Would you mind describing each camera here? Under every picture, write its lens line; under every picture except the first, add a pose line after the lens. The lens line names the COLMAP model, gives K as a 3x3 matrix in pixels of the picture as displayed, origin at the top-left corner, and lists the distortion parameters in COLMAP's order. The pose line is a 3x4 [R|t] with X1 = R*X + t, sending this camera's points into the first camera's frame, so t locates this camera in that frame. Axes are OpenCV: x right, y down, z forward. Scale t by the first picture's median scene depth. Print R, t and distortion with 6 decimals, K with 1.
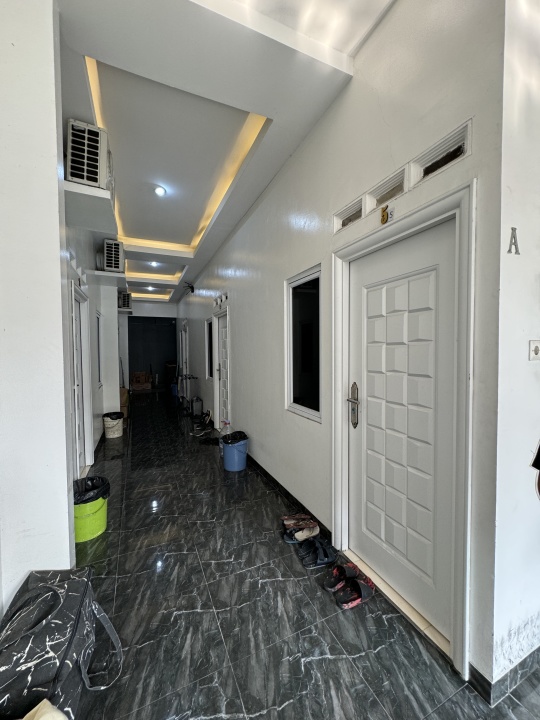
lens RADIAL K [[285.4, 0, 269.9], [0, 285.4, 359.1], [0, 0, 1]] dist [0.000493, -0.000143]
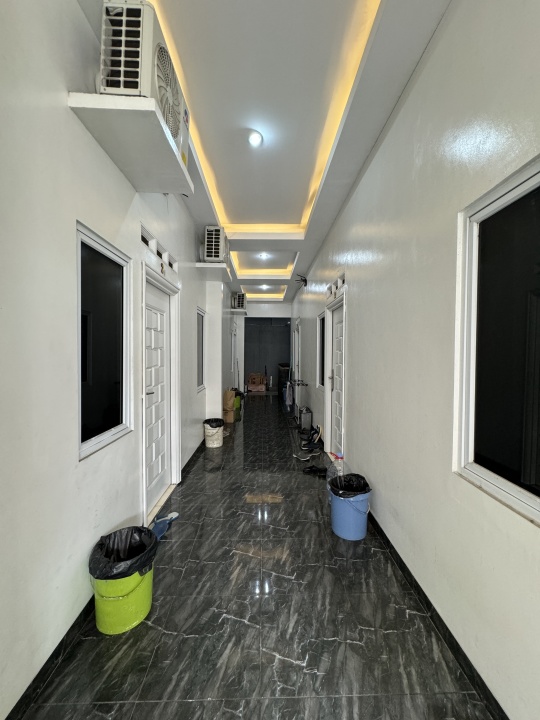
lens RADIAL K [[285.4, 0, 272.8], [0, 285.4, 357.1], [0, 0, 1]] dist [0.000493, -0.000143]
pose [[0.920947, 0.020685, -0.389139, -0.026313], [-0.027242, 0.999565, -0.011340, -0.005638], [0.388735, 0.021045, 0.921109, 0.234258]]
